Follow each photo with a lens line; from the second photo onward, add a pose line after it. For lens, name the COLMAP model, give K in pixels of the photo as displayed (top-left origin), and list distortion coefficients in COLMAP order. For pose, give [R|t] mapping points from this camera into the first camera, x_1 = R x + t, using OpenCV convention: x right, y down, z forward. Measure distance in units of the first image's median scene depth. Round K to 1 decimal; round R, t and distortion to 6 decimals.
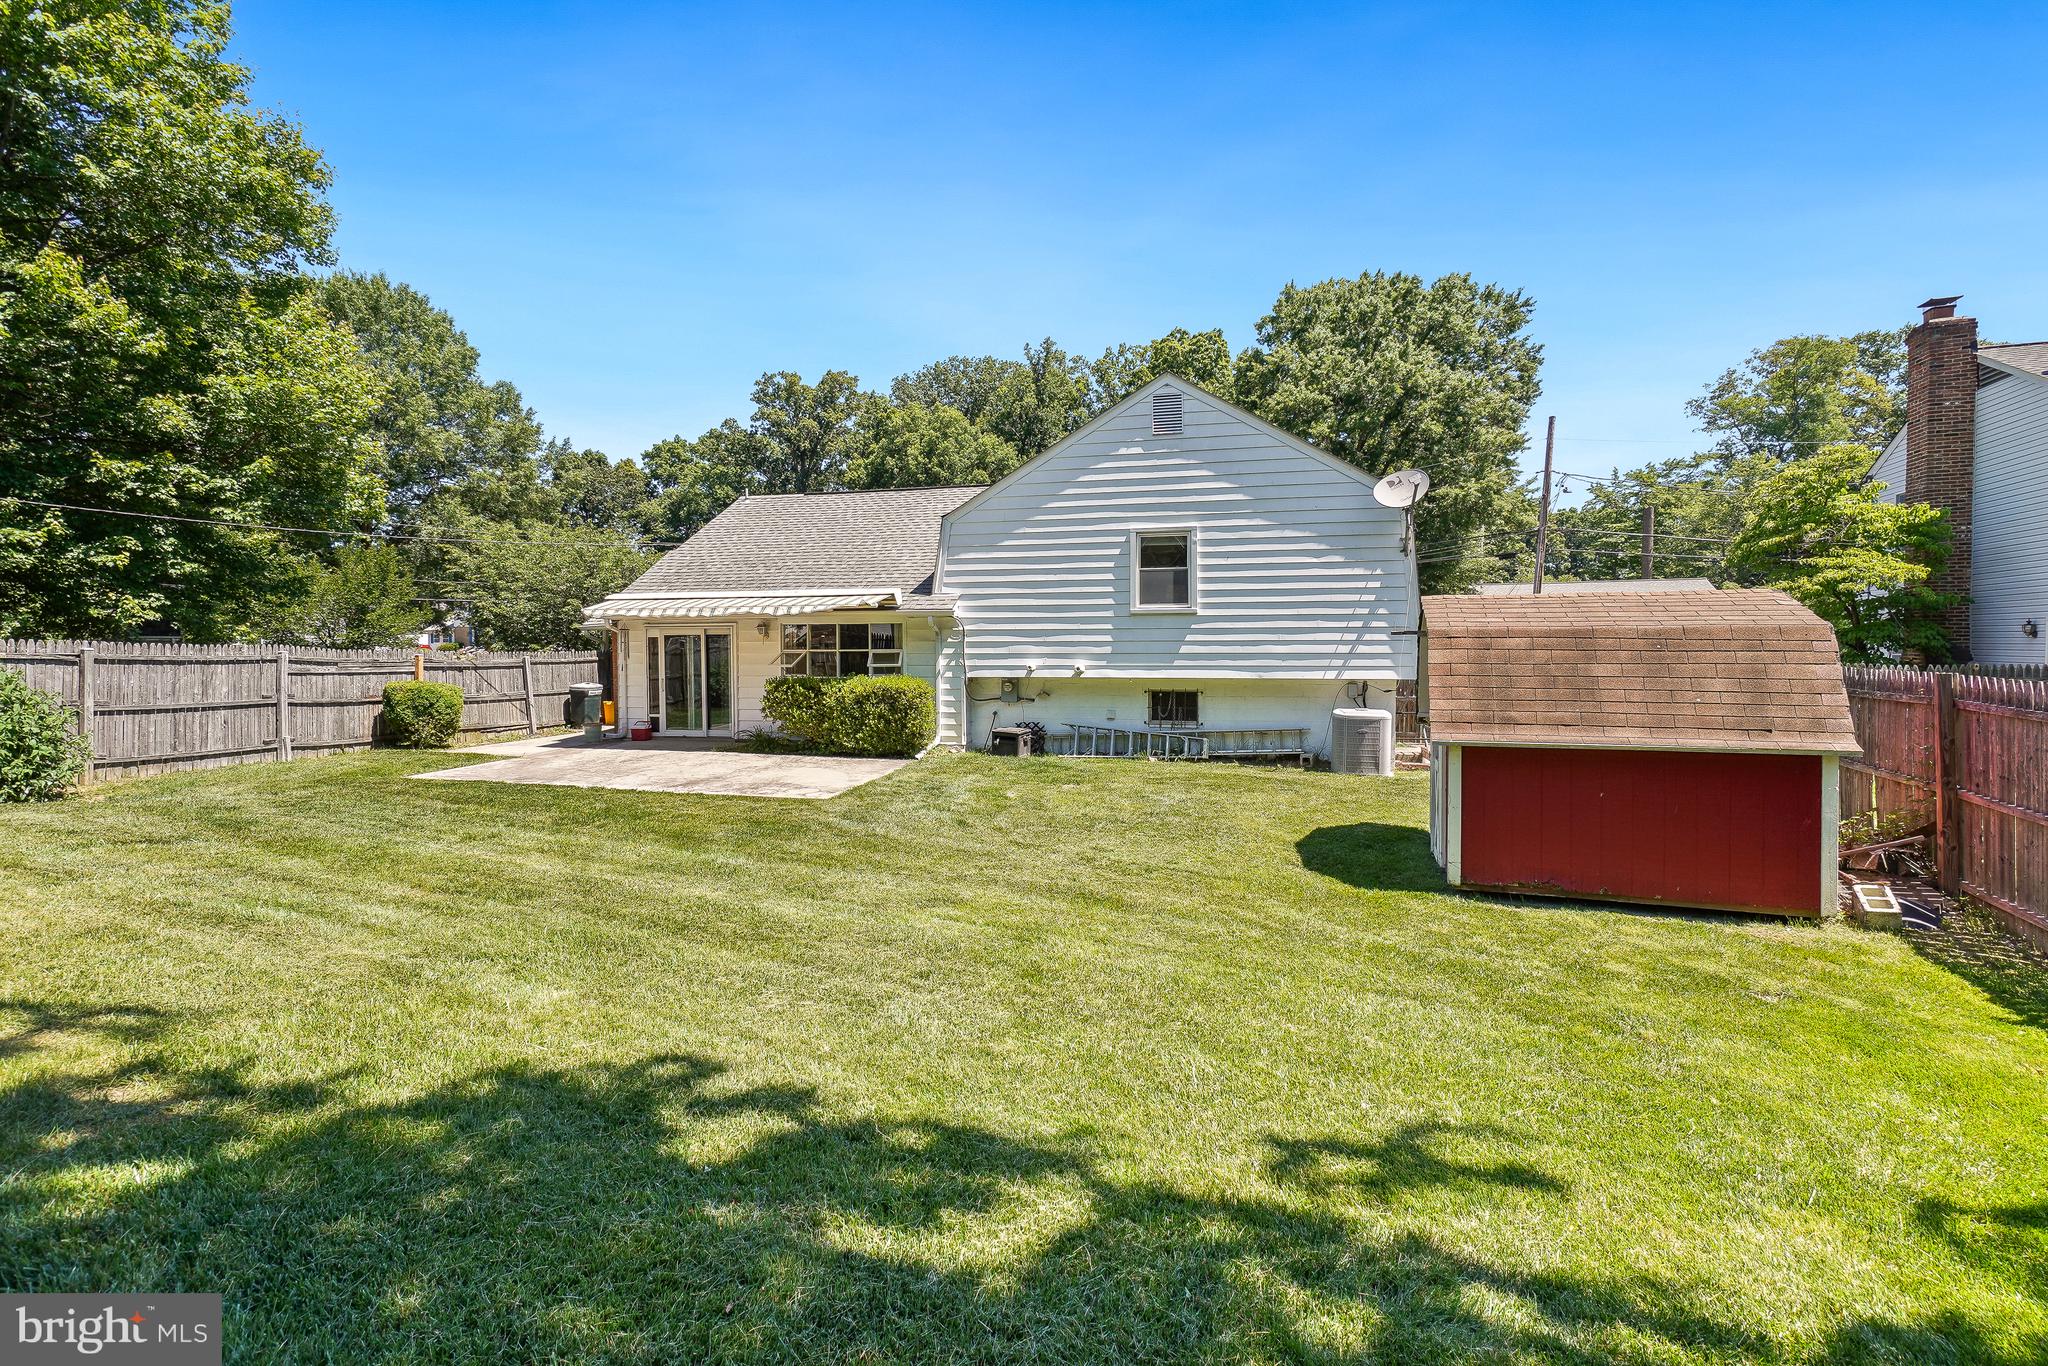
lens RADIAL K [[905.0, 0, 1024.4], [0, 905.0, 690.6], [0, 0, 1]] dist [-0.000997, -0.000043]
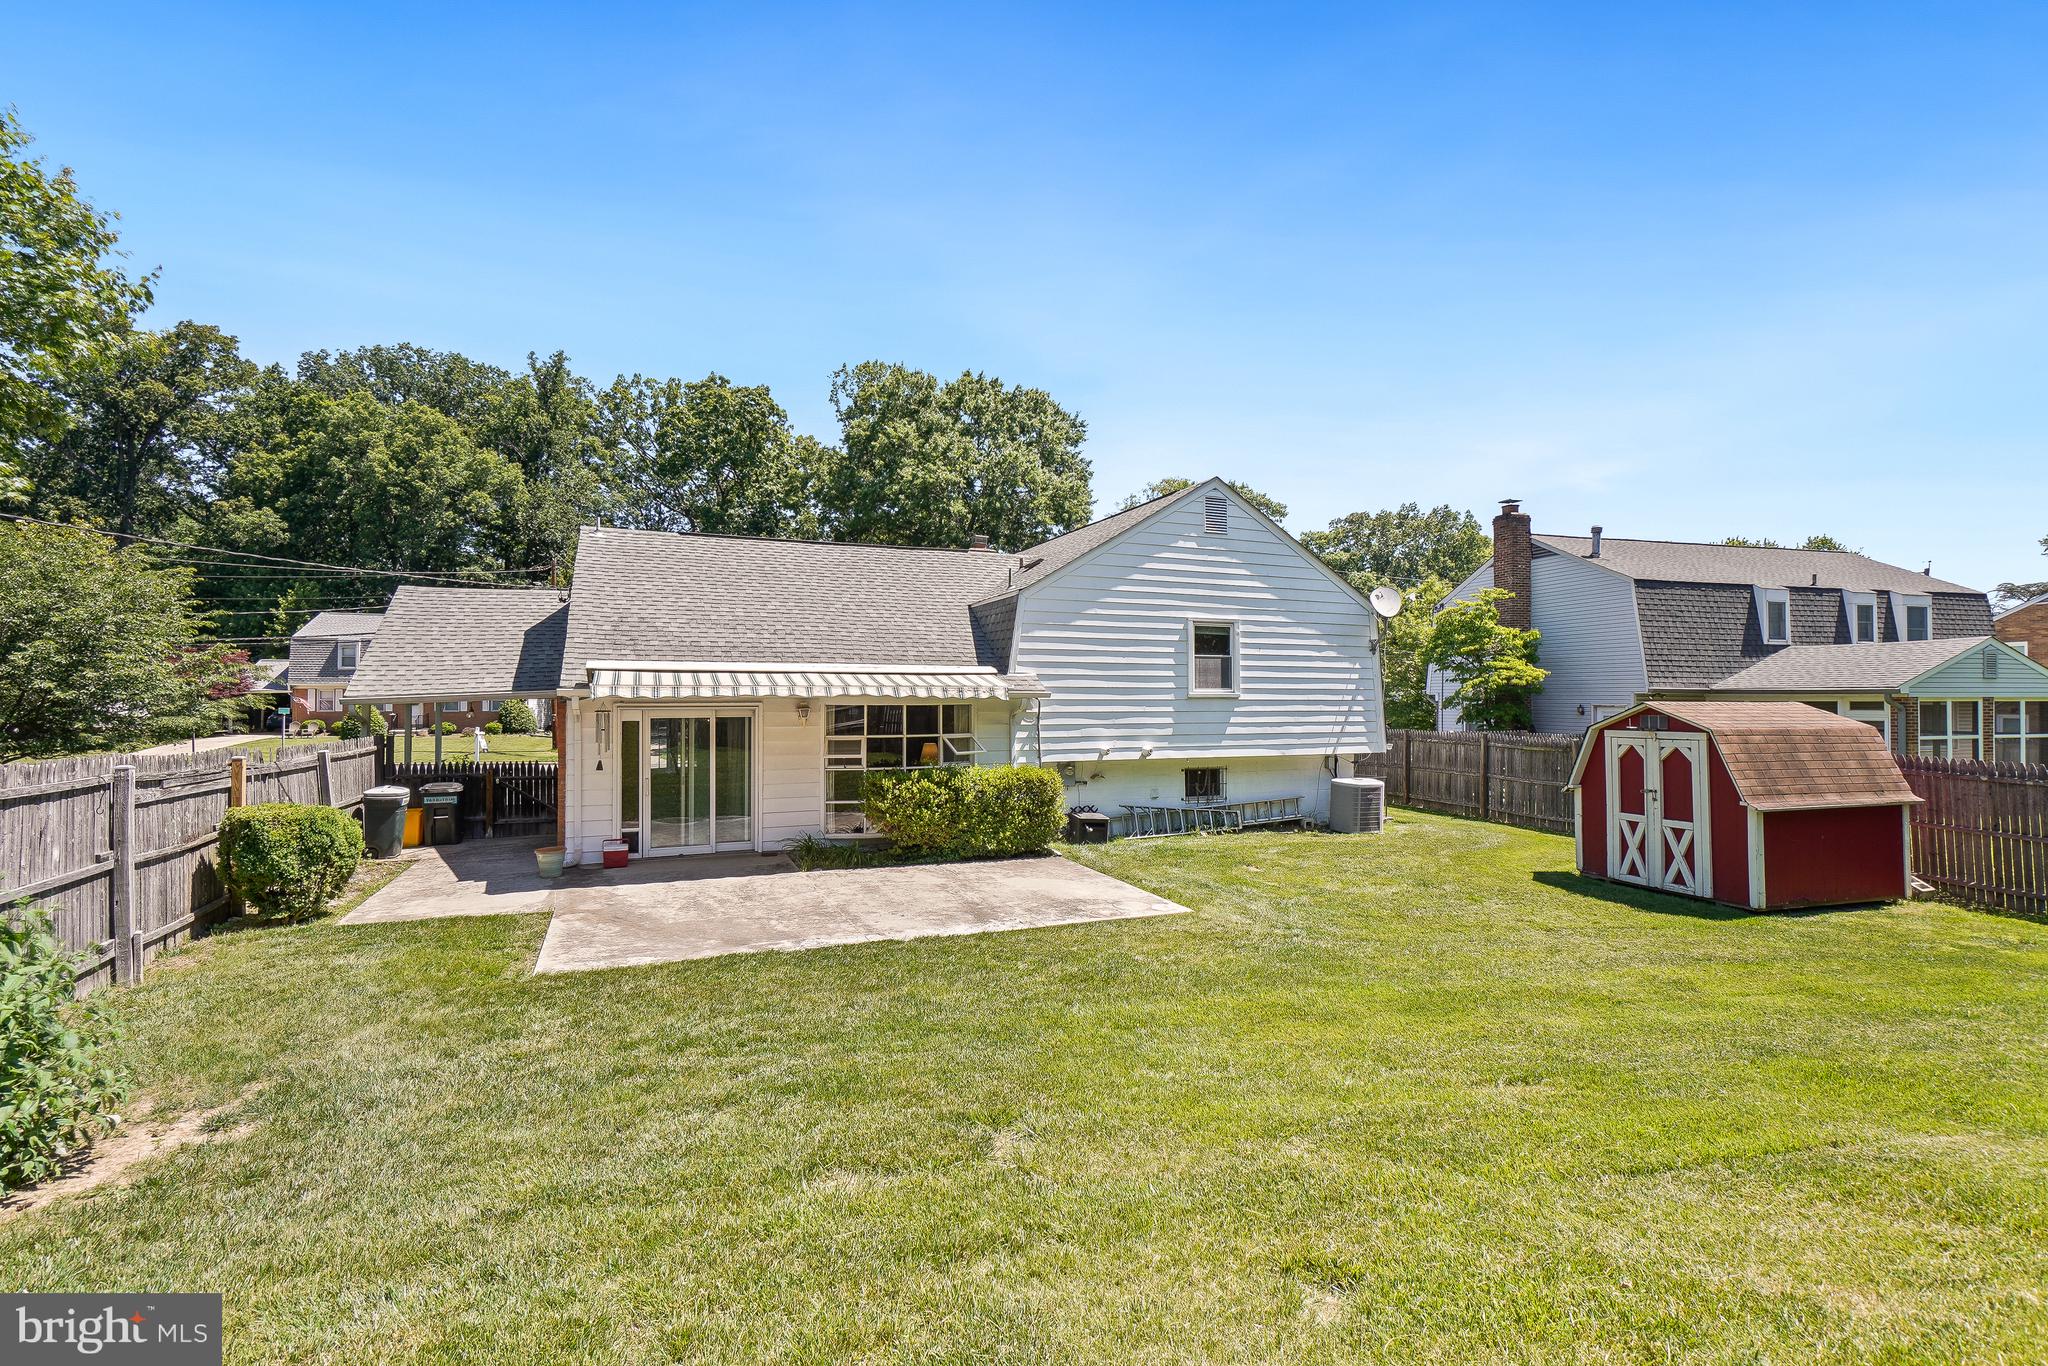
lens RADIAL K [[905.0, 0, 1024.4], [0, 905.0, 690.6], [0, 0, 1]] dist [-0.000997, -0.000043]
pose [[0.808570, 0.009695, 0.588321, -0.652419], [0.024323, 0.998459, -0.049882, -0.044320], [-0.587897, 0.054643, 0.807088, 0.258001]]
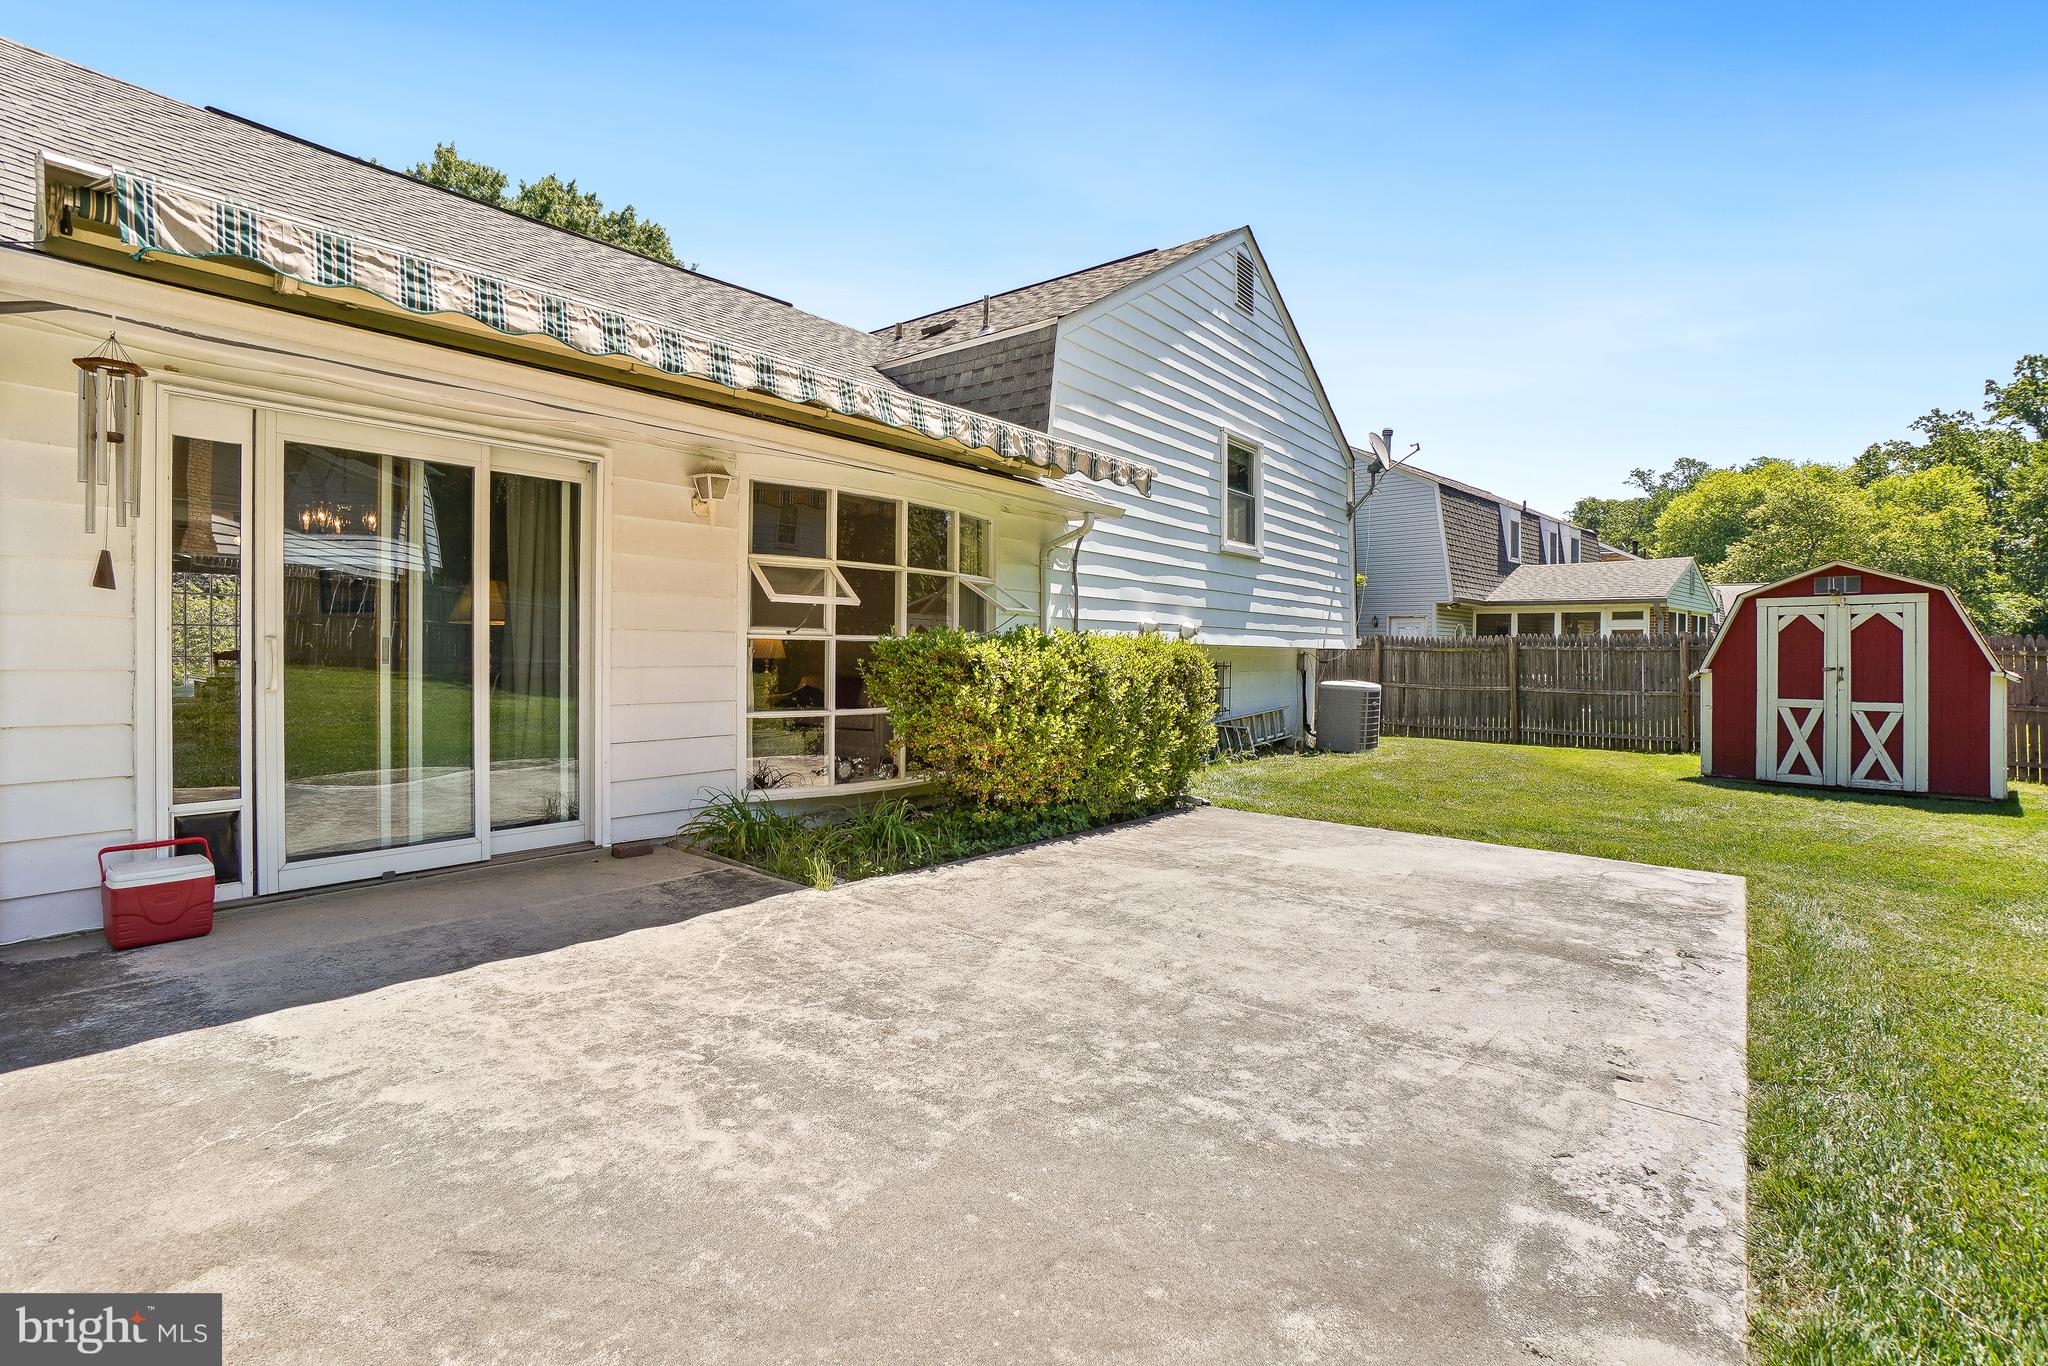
lens RADIAL K [[947.5, 0, 1017.6], [0, 947.5, 665.8], [0, 0, 1]] dist [-0.063471, 0.023581]
pose [[0.434666, -0.005492, 0.900575, -0.584911], [0.031675, 0.999456, -0.009193, 0.002891], [-0.900034, 0.032522, 0.434604, 0.825168]]
